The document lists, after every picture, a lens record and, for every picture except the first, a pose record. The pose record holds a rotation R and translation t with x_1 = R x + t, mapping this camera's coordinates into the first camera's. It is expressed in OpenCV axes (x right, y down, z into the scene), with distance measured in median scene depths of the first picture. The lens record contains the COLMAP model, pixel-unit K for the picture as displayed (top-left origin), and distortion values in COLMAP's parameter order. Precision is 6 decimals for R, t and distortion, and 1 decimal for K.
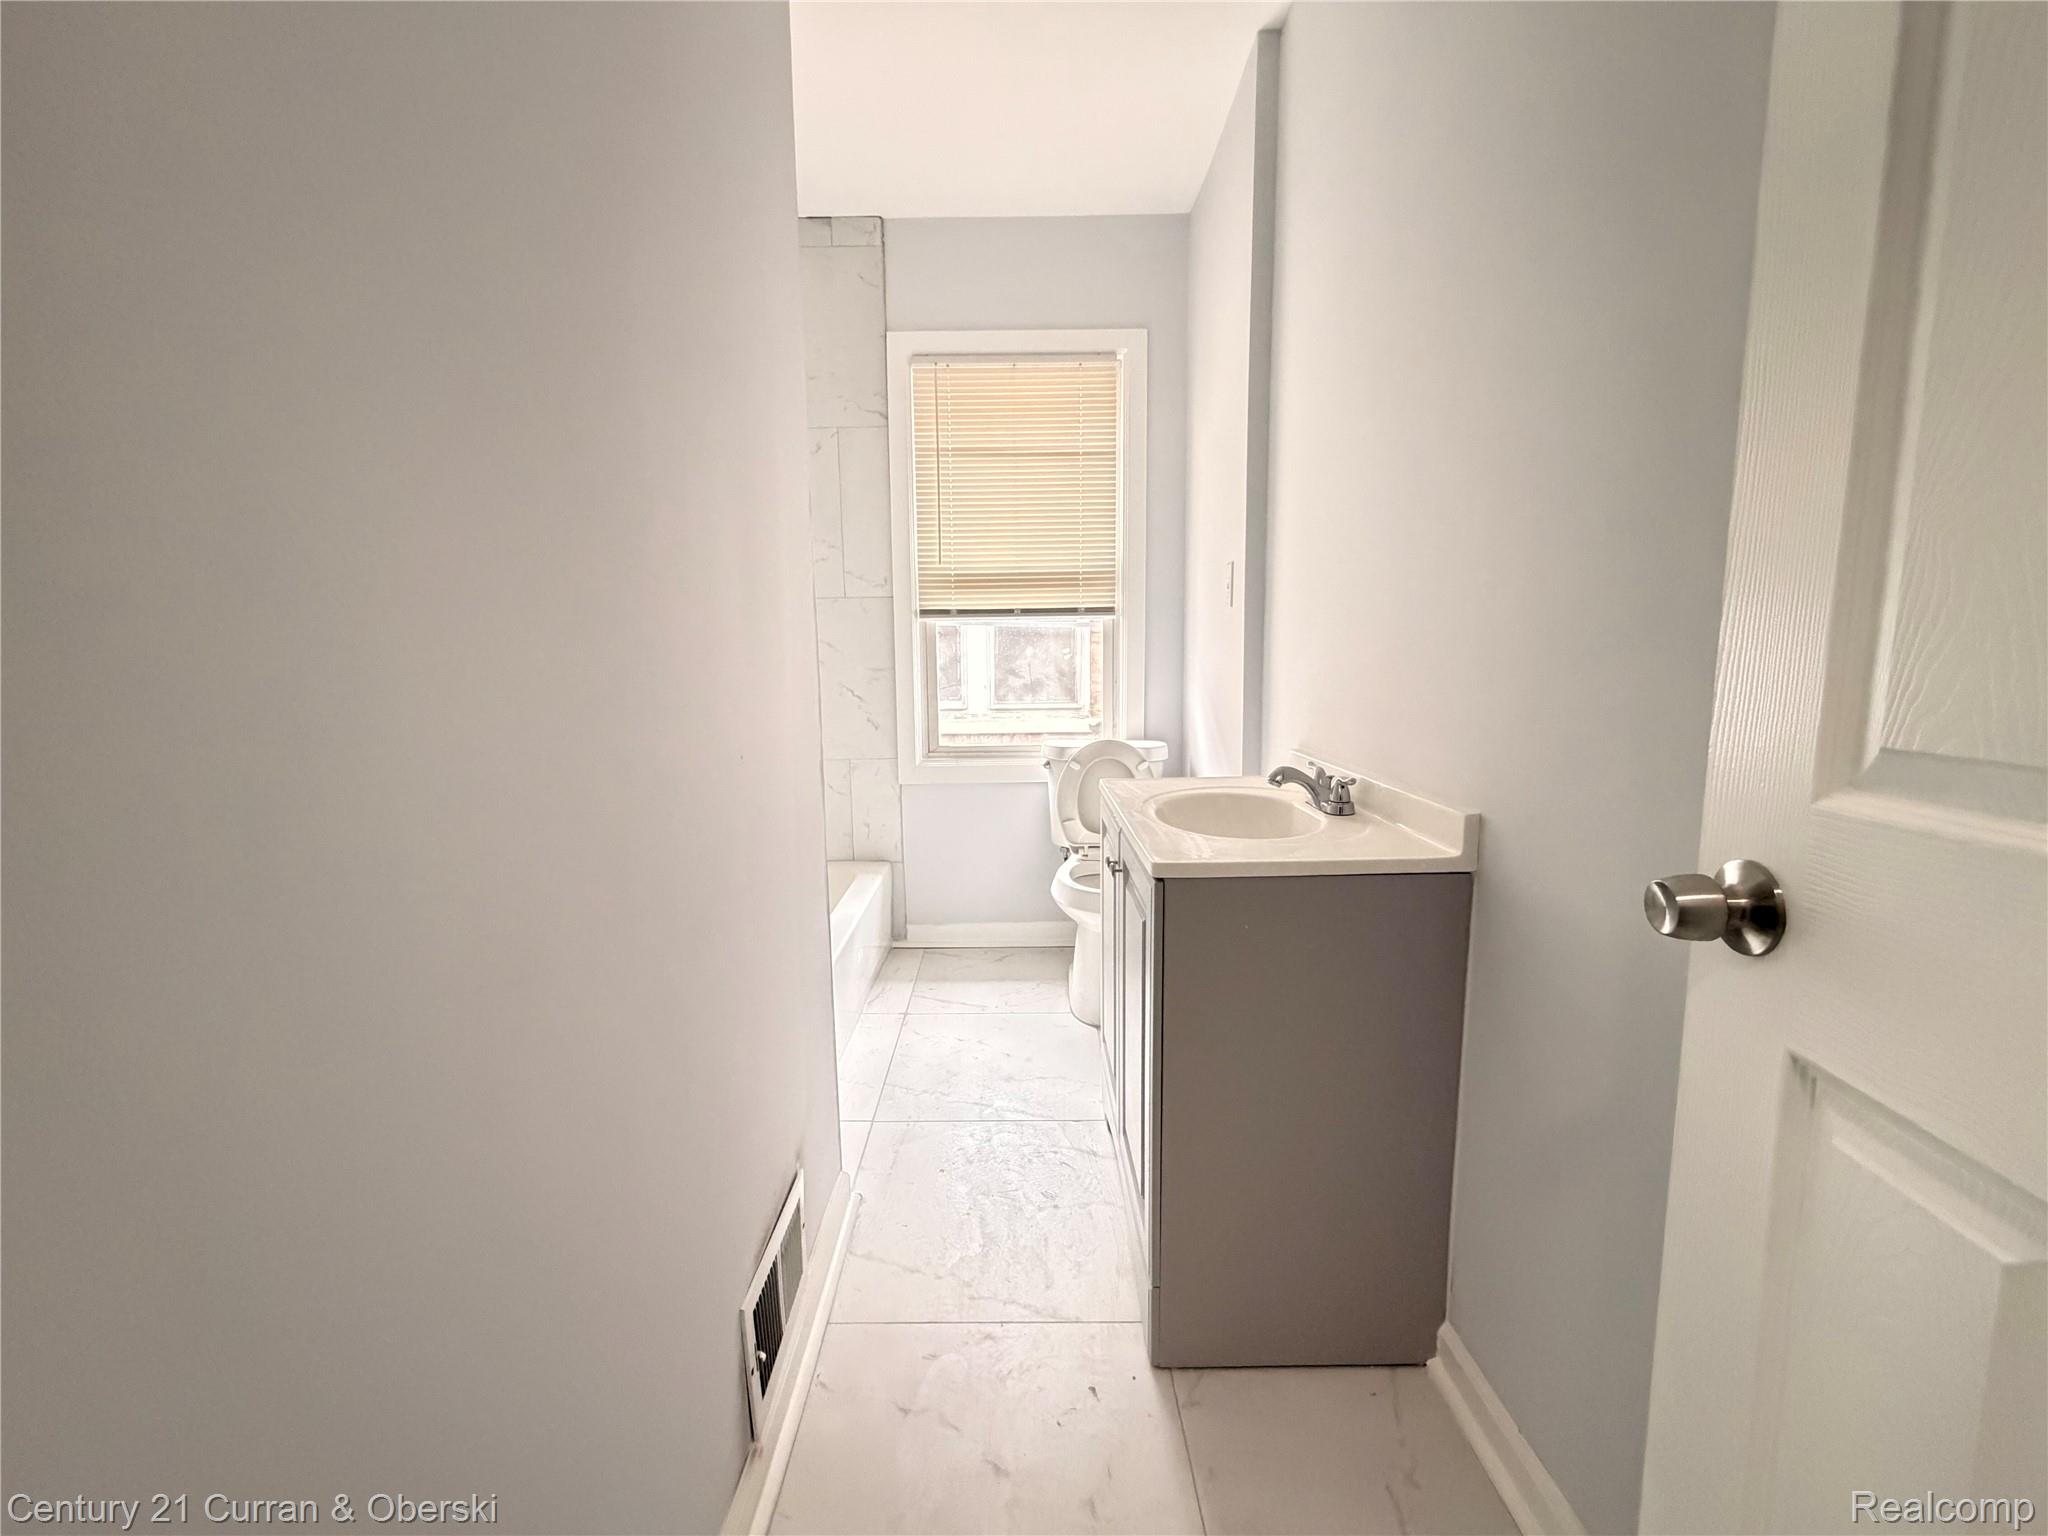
lens RADIAL K [[811.4, 0, 1015.8], [0, 811.4, 761.9], [0, 0, 1]] dist [0.001939, 0.000498]
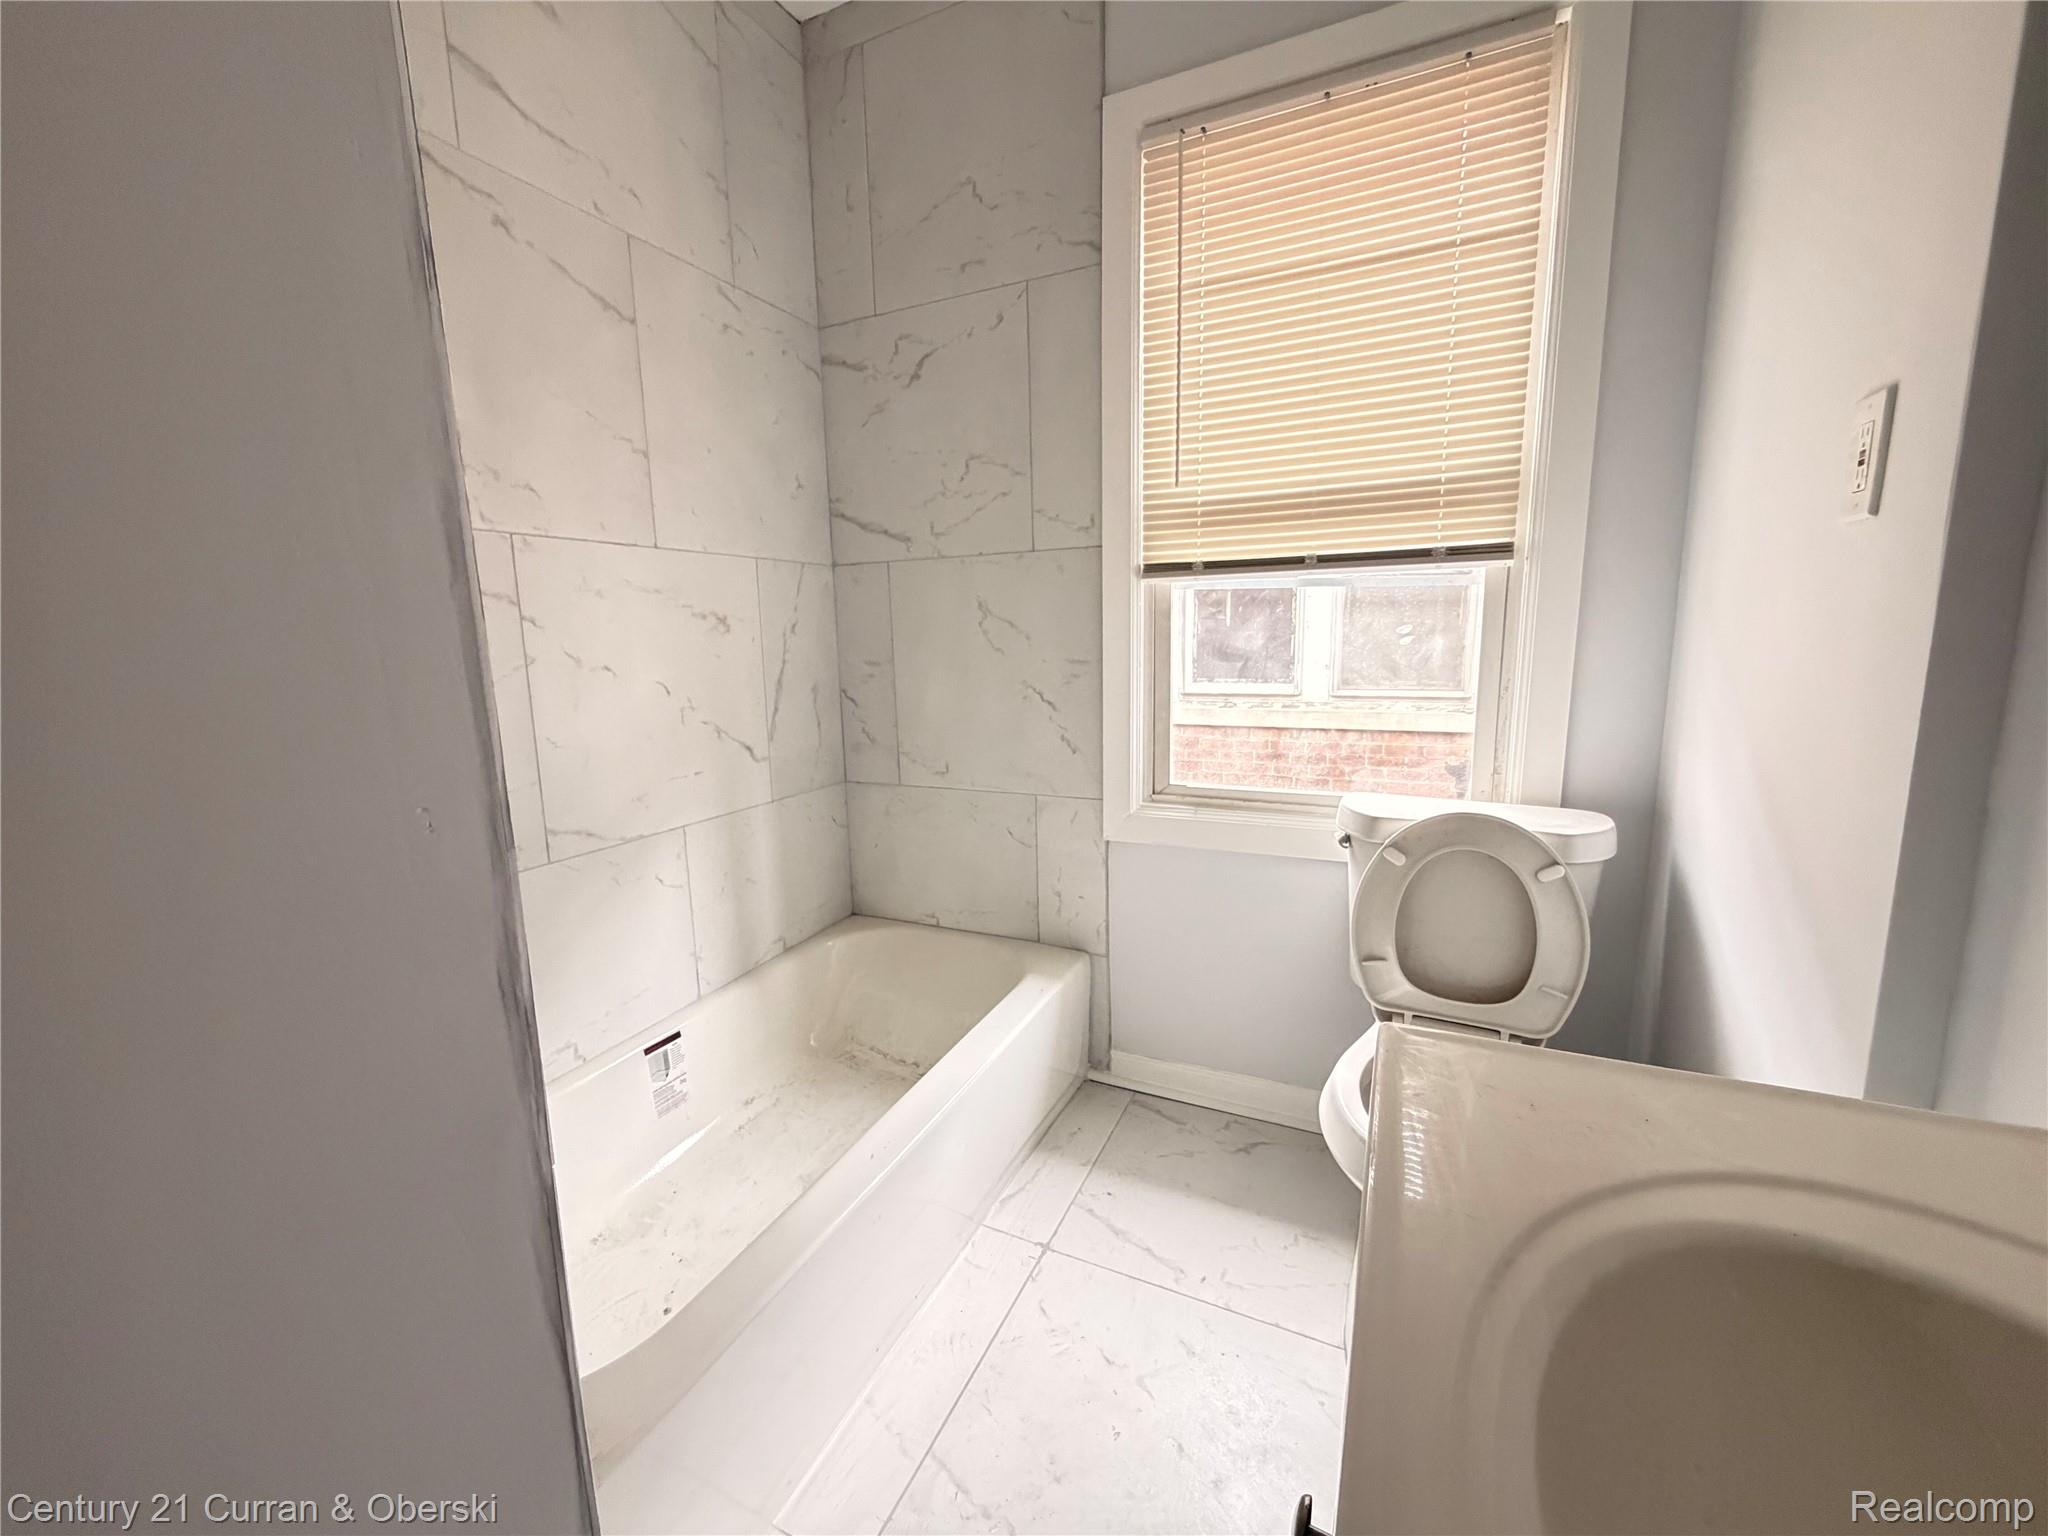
lens RADIAL K [[811.4, 0, 1015.8], [0, 811.4, 761.9], [0, 0, 1]] dist [0.001939, 0.000498]
pose [[0.900721, 0.062229, -0.429917, 0.068090], [-0.043409, 0.997626, 0.053456, -0.067015], [0.432223, -0.029486, 0.901284, 0.397789]]
